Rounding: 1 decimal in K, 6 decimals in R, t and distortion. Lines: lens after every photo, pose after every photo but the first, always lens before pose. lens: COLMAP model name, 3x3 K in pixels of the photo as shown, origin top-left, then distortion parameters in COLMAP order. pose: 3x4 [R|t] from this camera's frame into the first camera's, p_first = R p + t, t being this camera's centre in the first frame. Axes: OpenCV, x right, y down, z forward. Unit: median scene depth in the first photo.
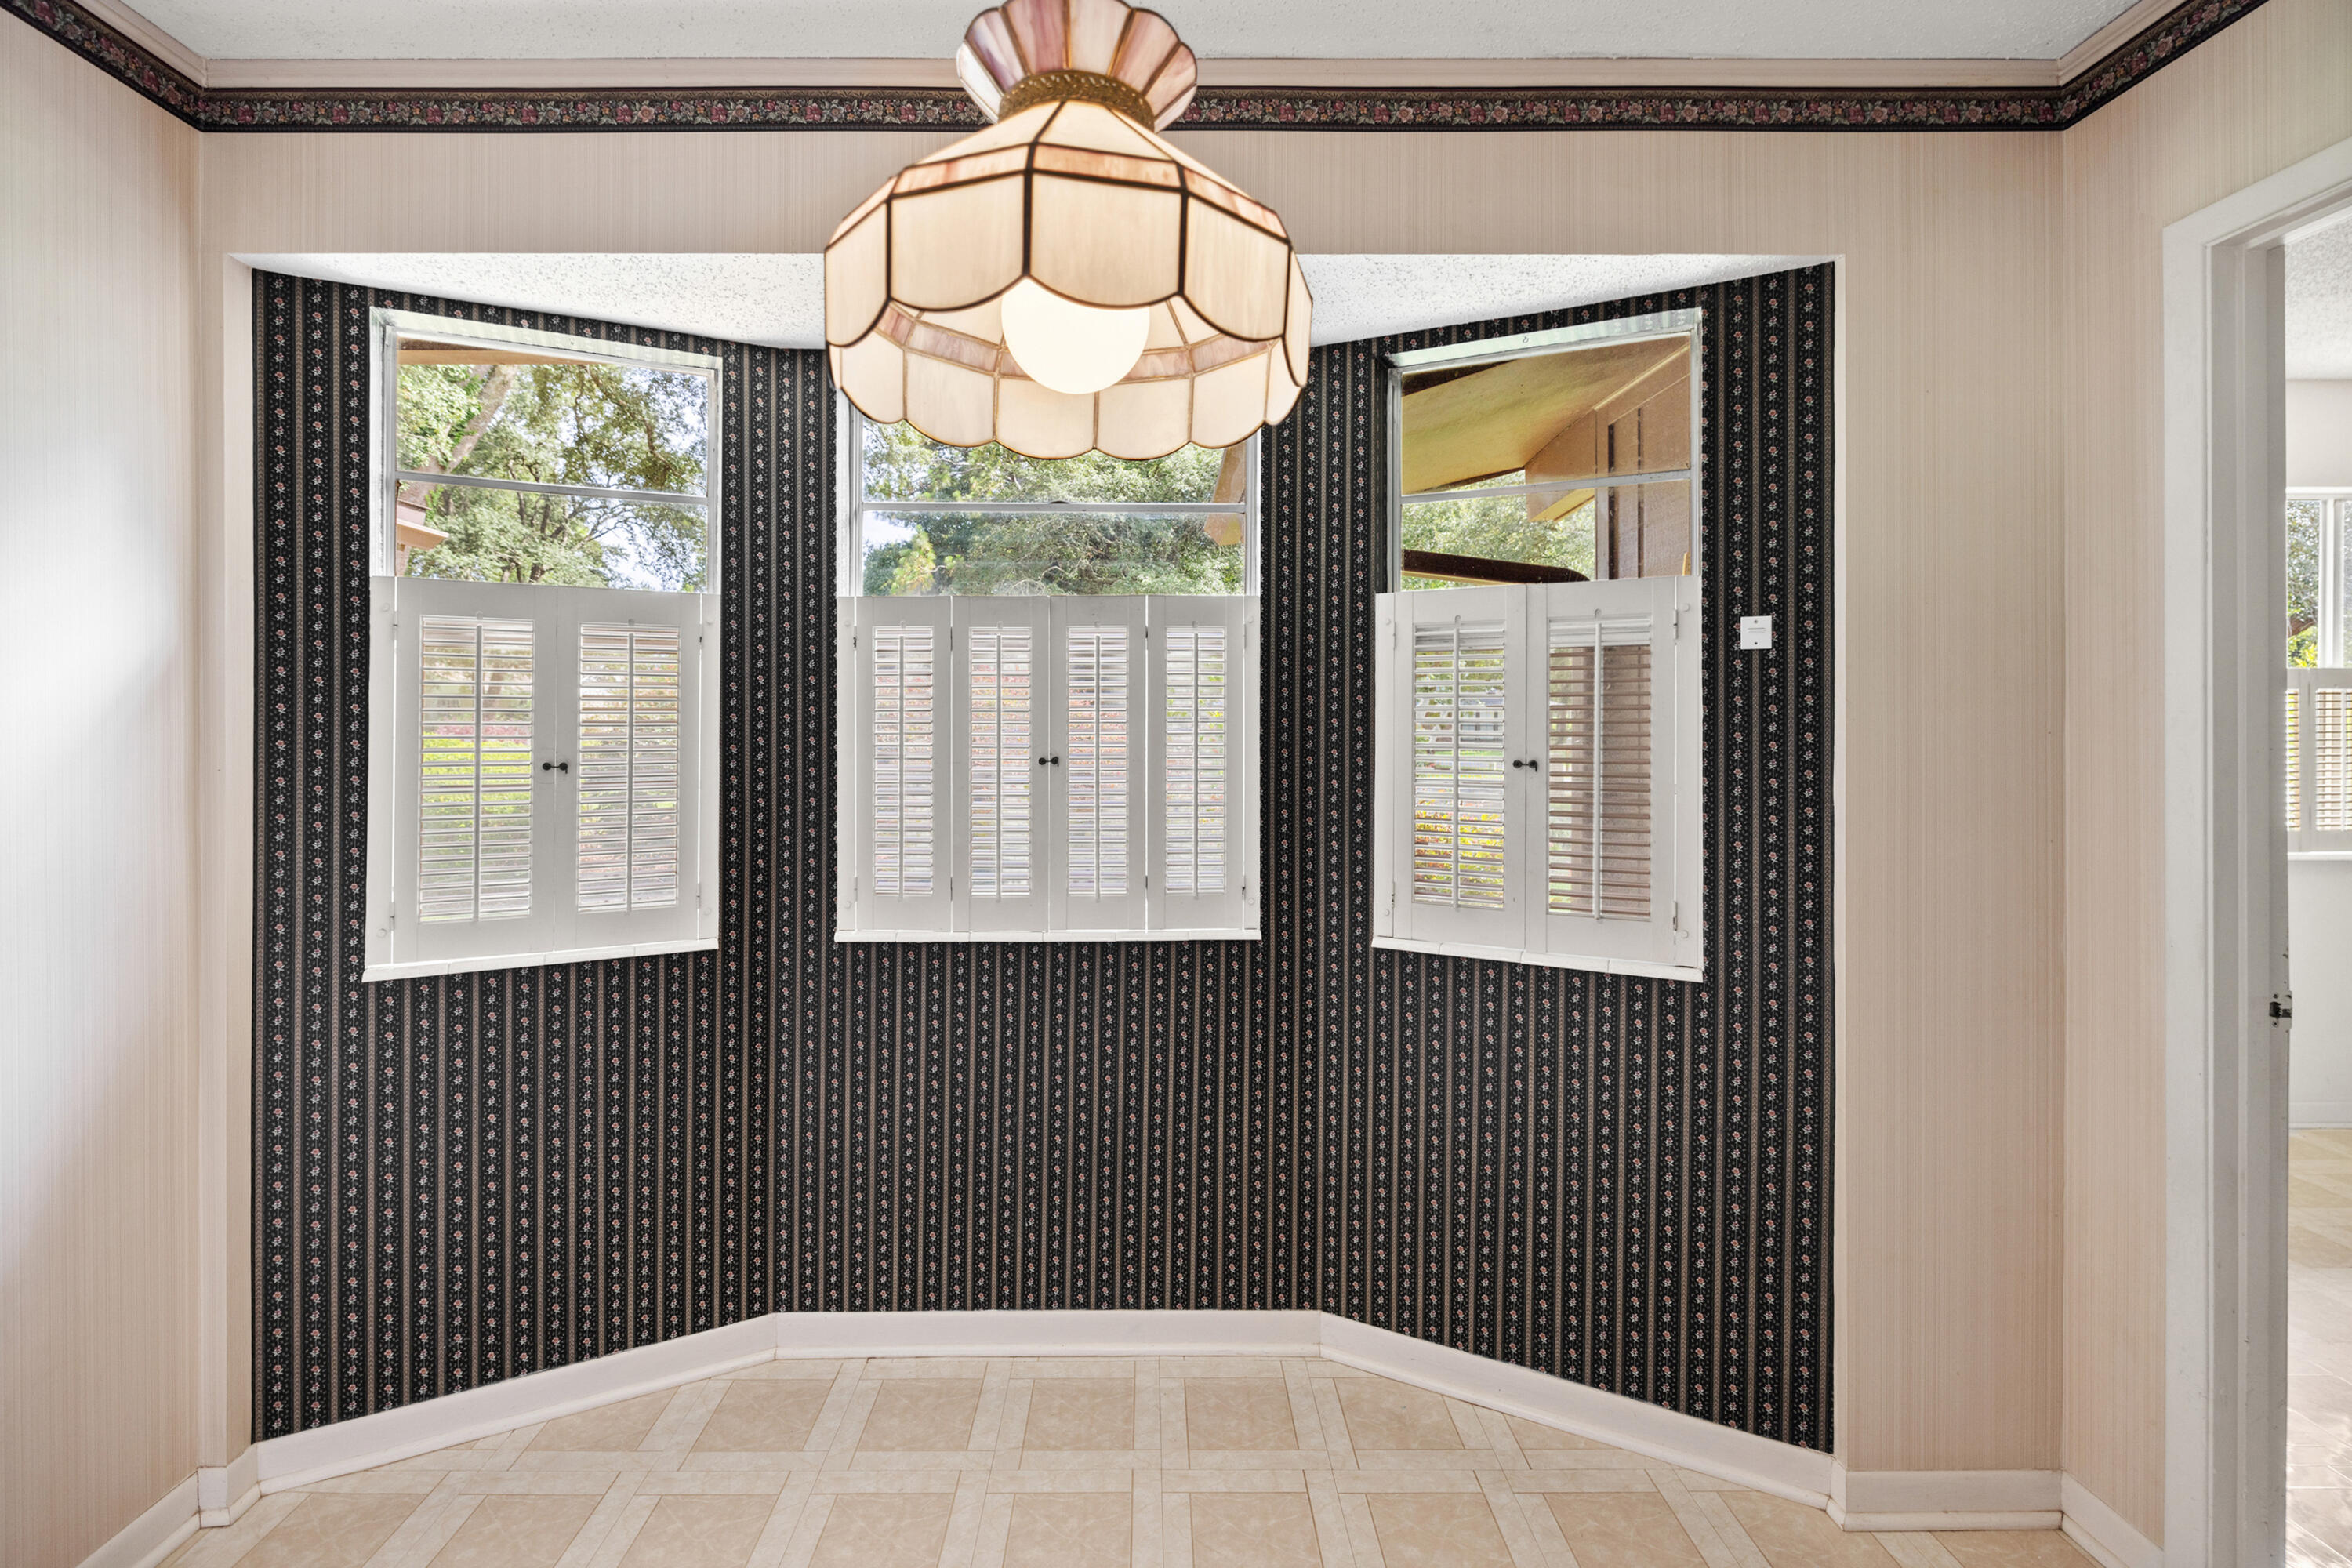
lens RADIAL K [[1031.7, 0, 1116.2], [0, 1031.7, 725.8], [0, 0, 1]] dist [0.002863, -0.001068]
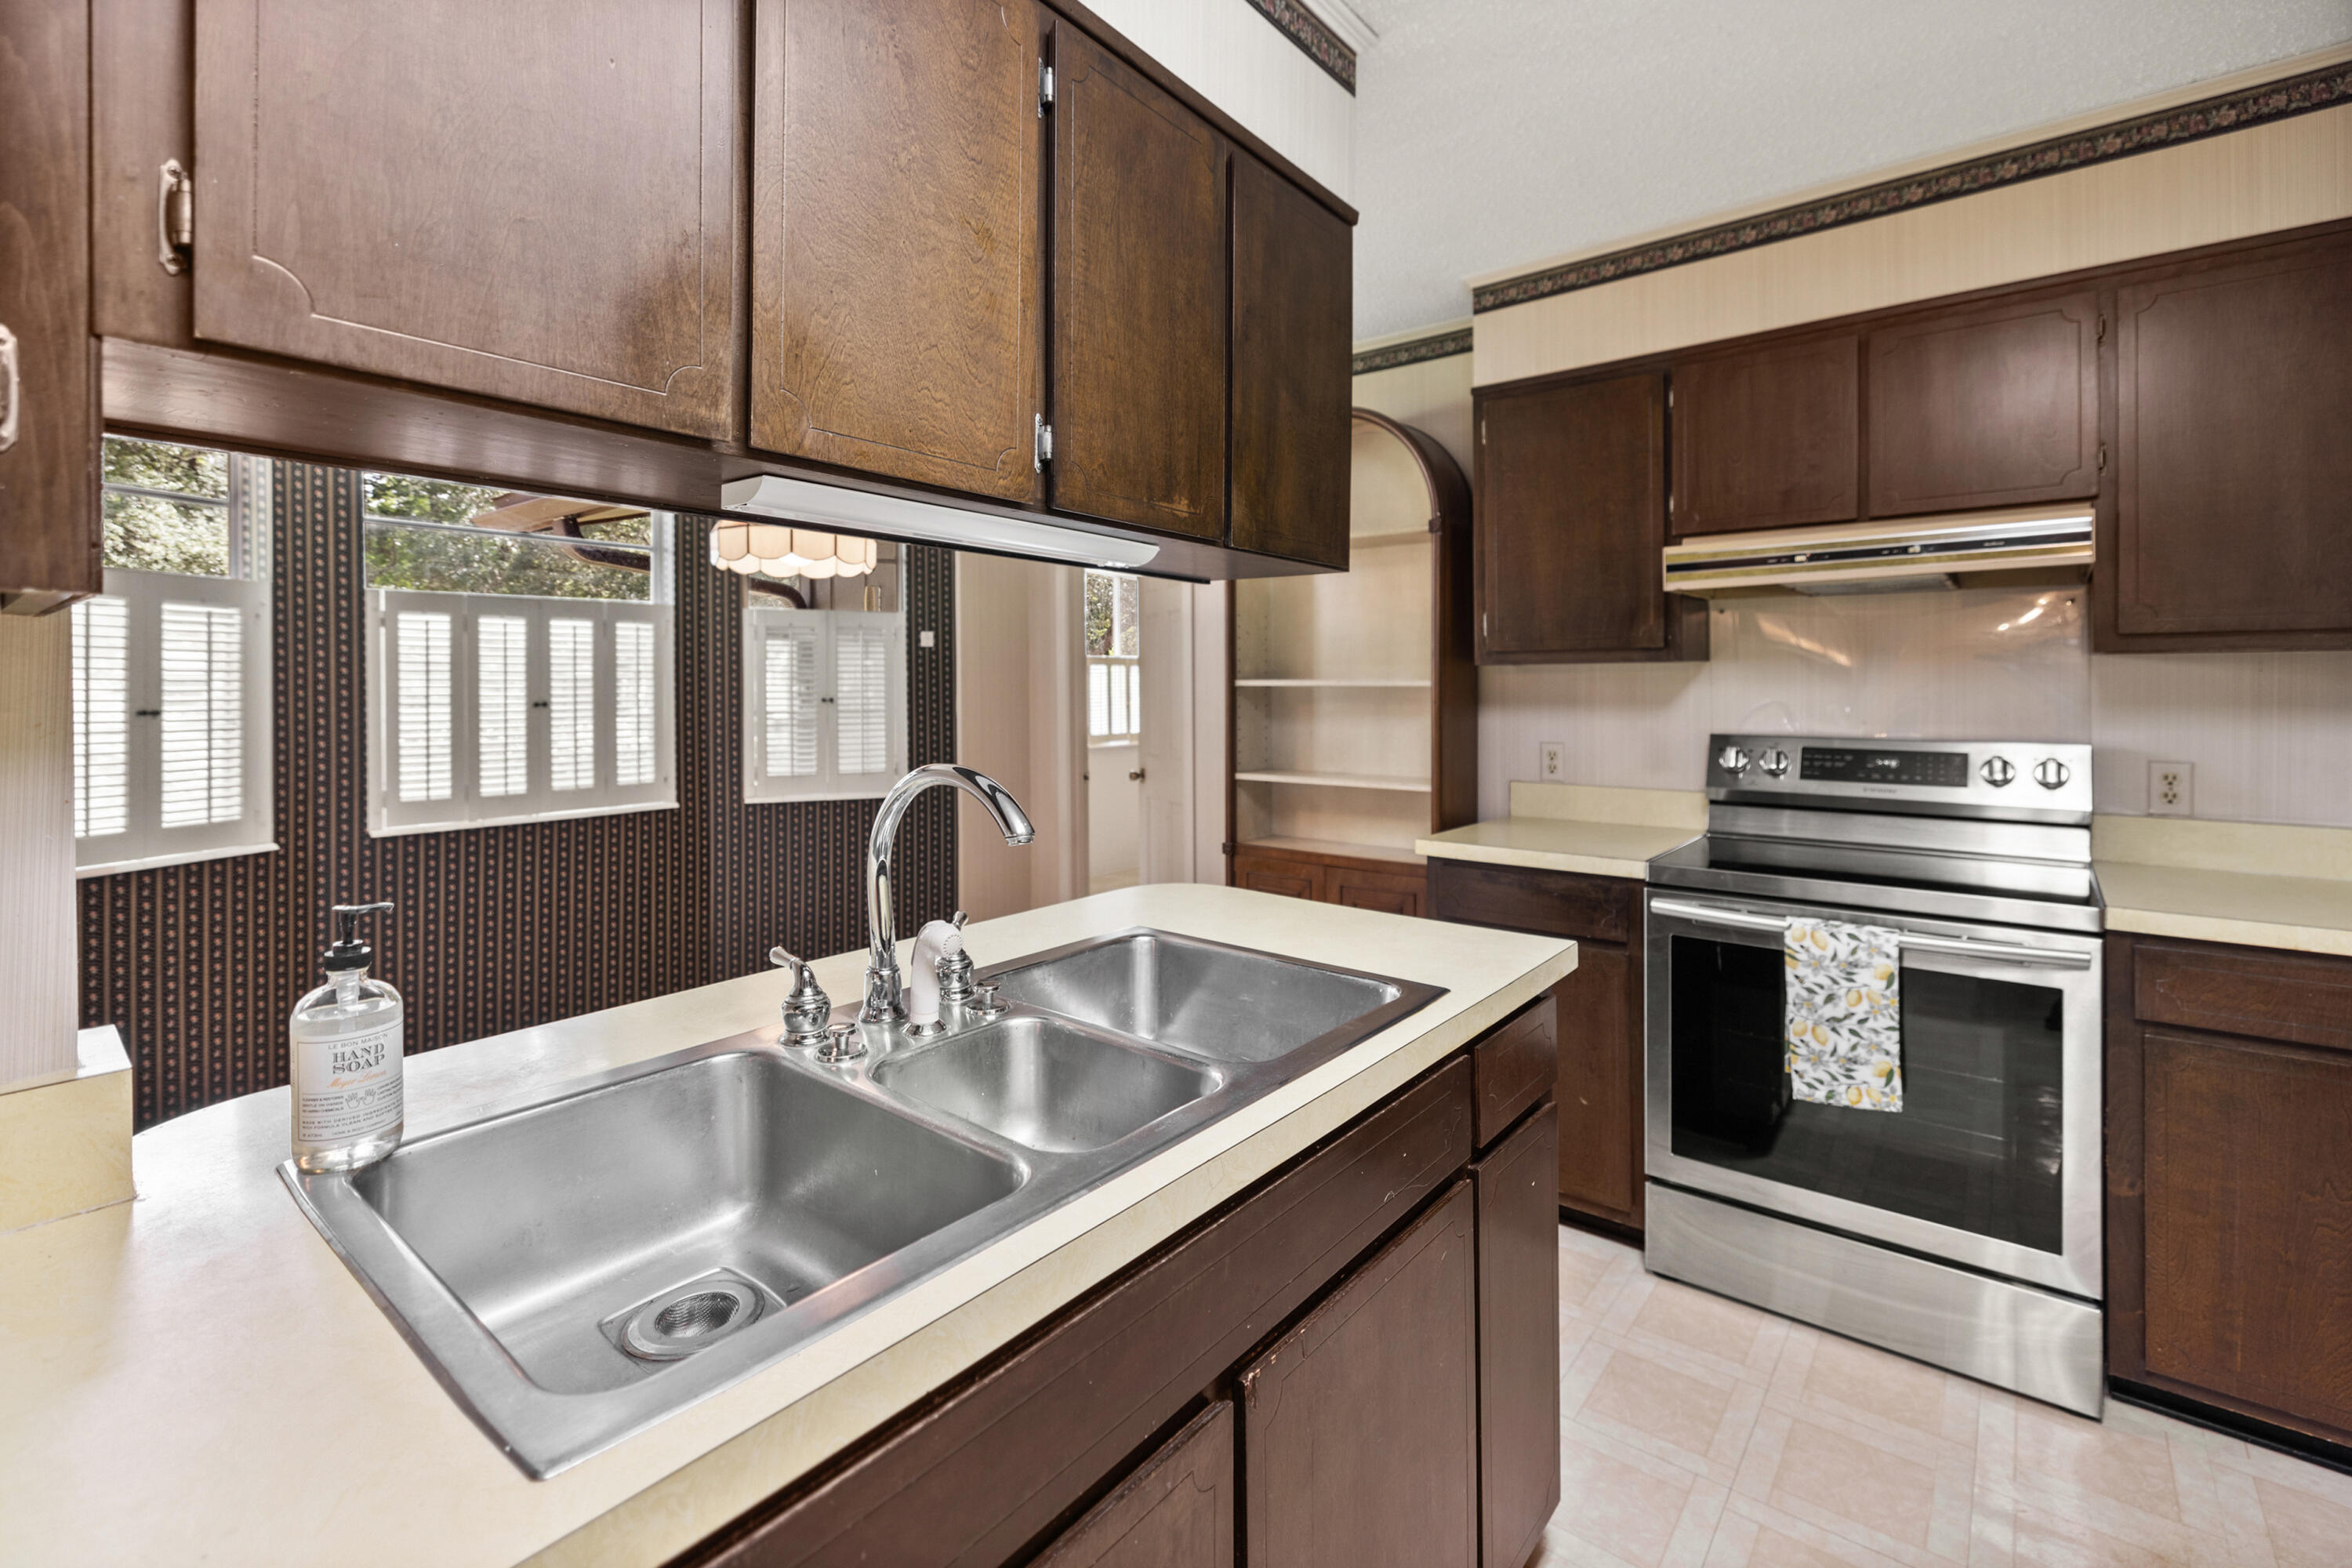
lens RADIAL K [[1031.7, 0, 1207.8], [0, 1031.7, 683.9], [0, 0, 1]] dist [0.002863, -0.001068]
pose [[0.601655, -0.003349, 0.798749, -0.700111], [0.010869, 0.999933, -0.003995, 0.020466], [-0.798682, 0.011085, 0.601651, -0.730362]]
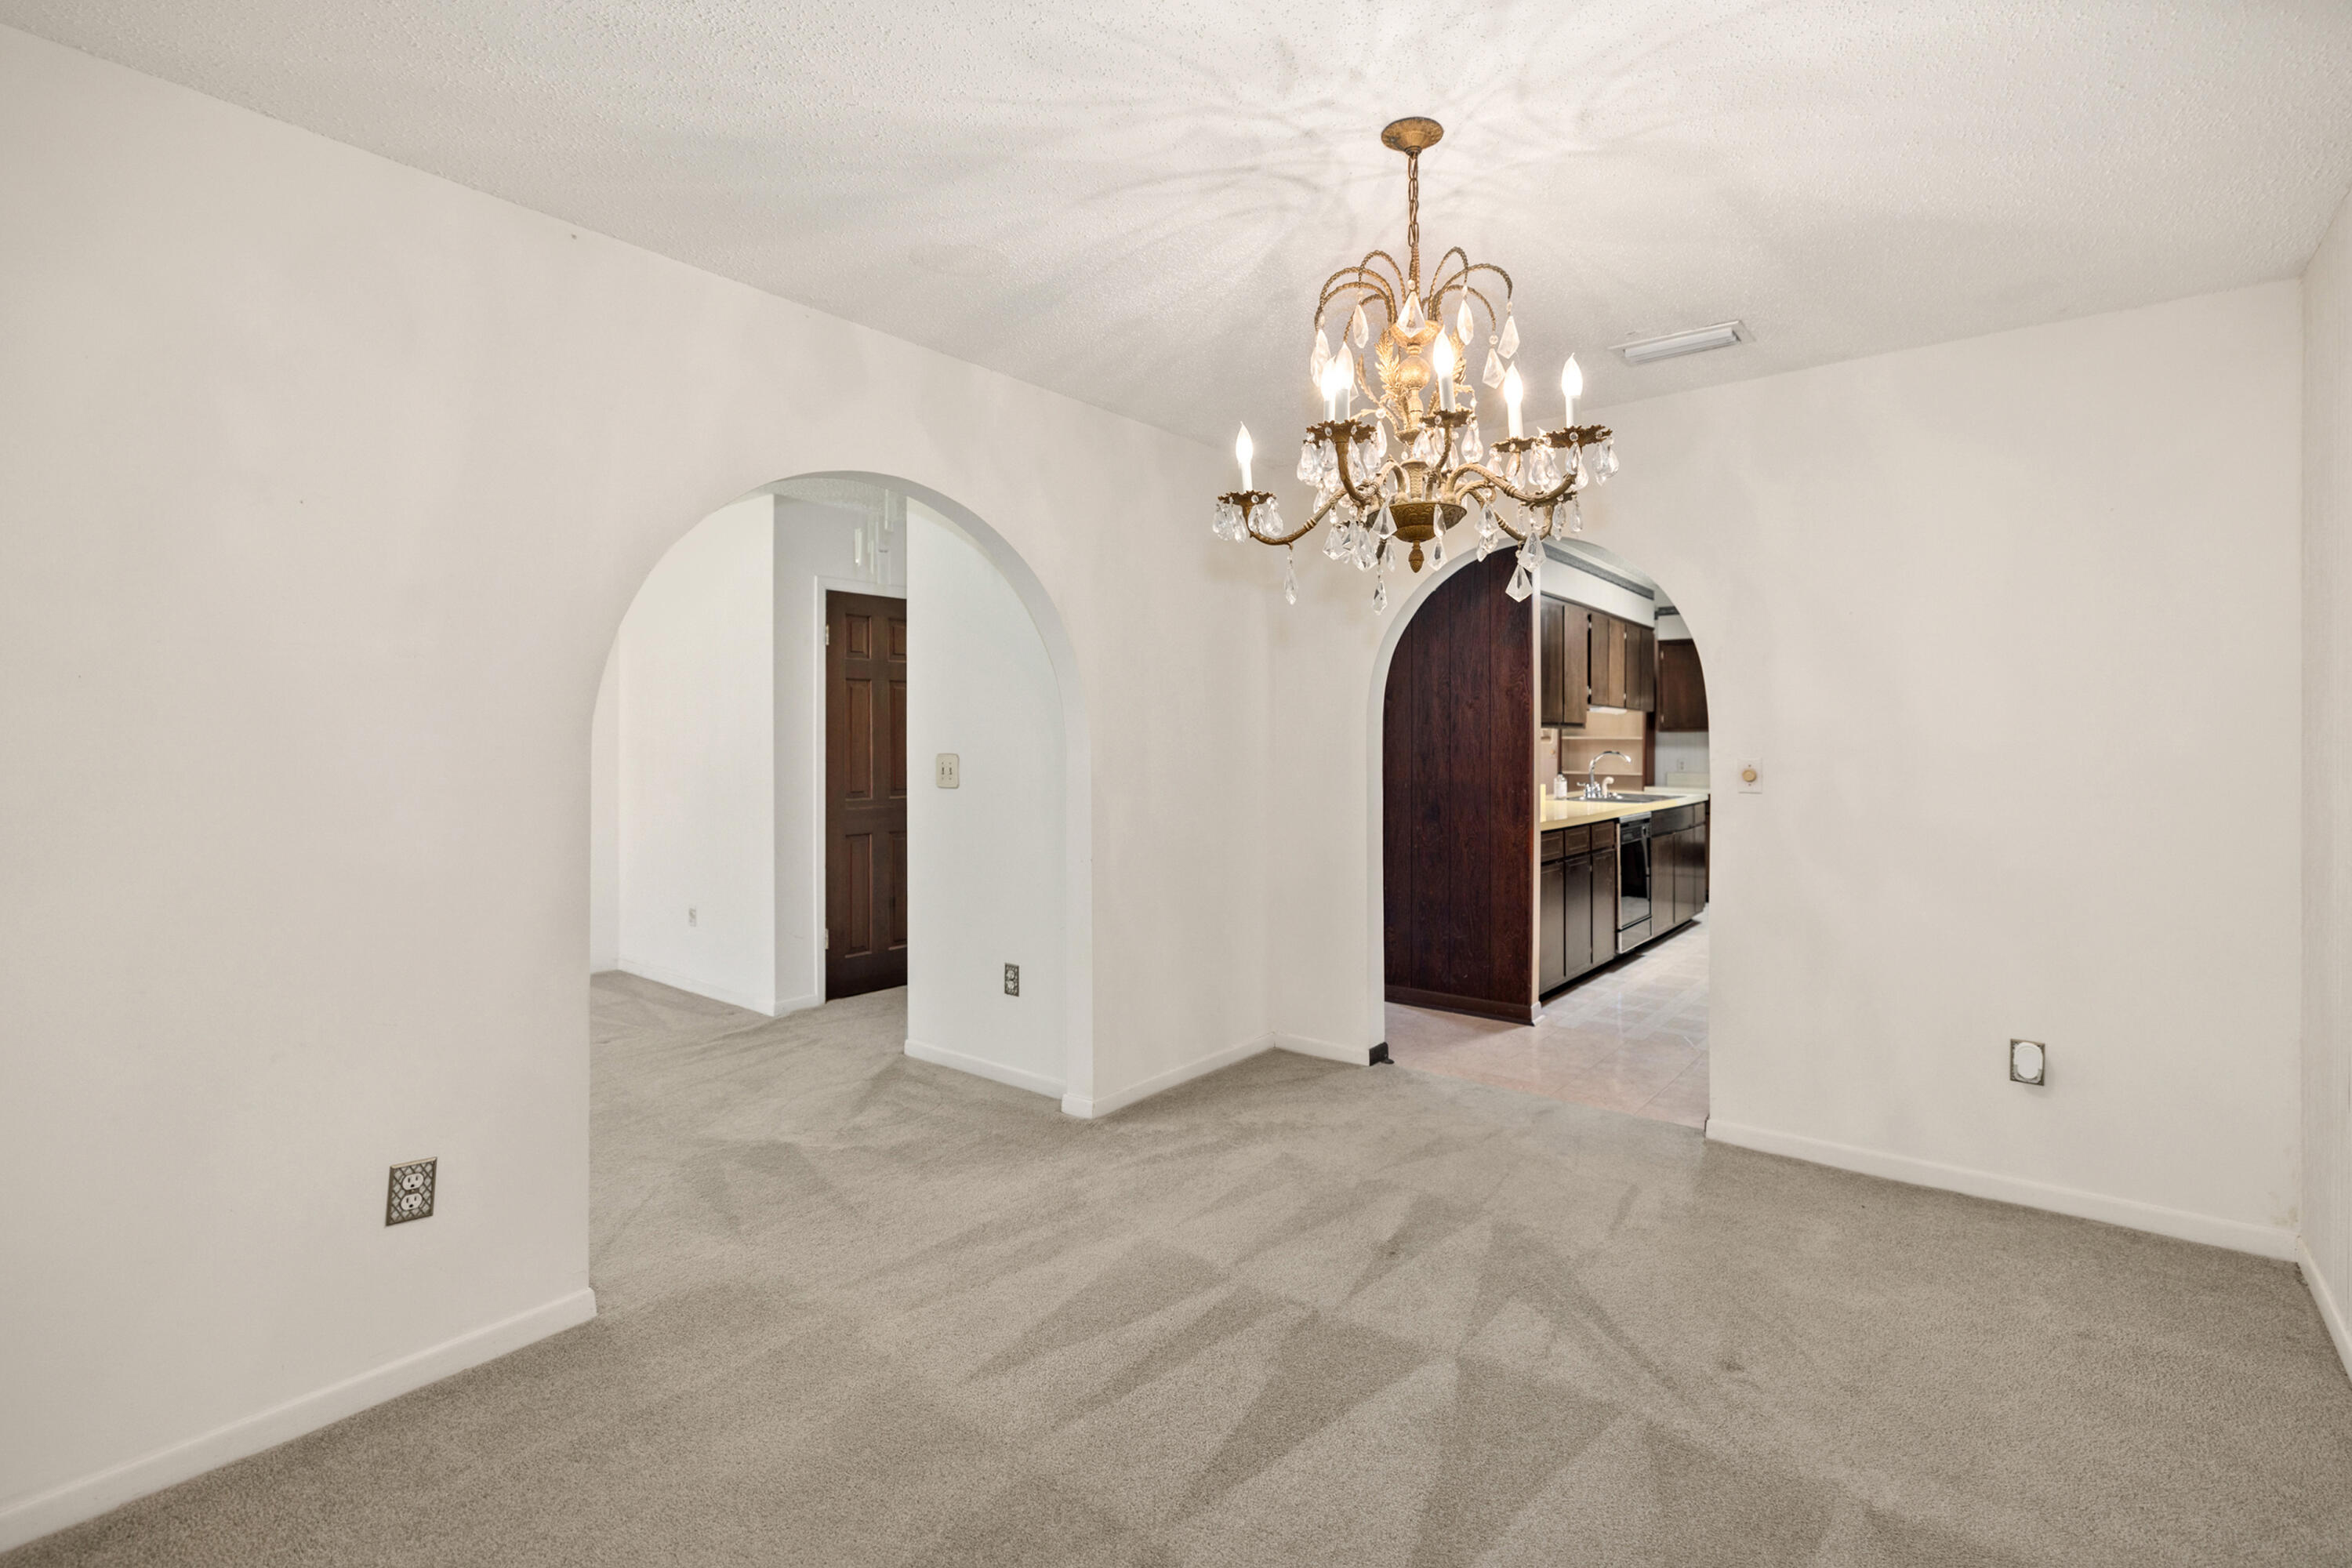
lens RADIAL K [[1031.7, 0, 1173.8], [0, 1031.7, 764.2], [0, 0, 1]] dist [0.002863, -0.001068]
pose [[0.625743, -0.019676, 0.779781, -3.648880], [0.012709, 0.999806, 0.015030, 0.034579], [-0.779926, 0.000506, 0.625872, -1.237420]]
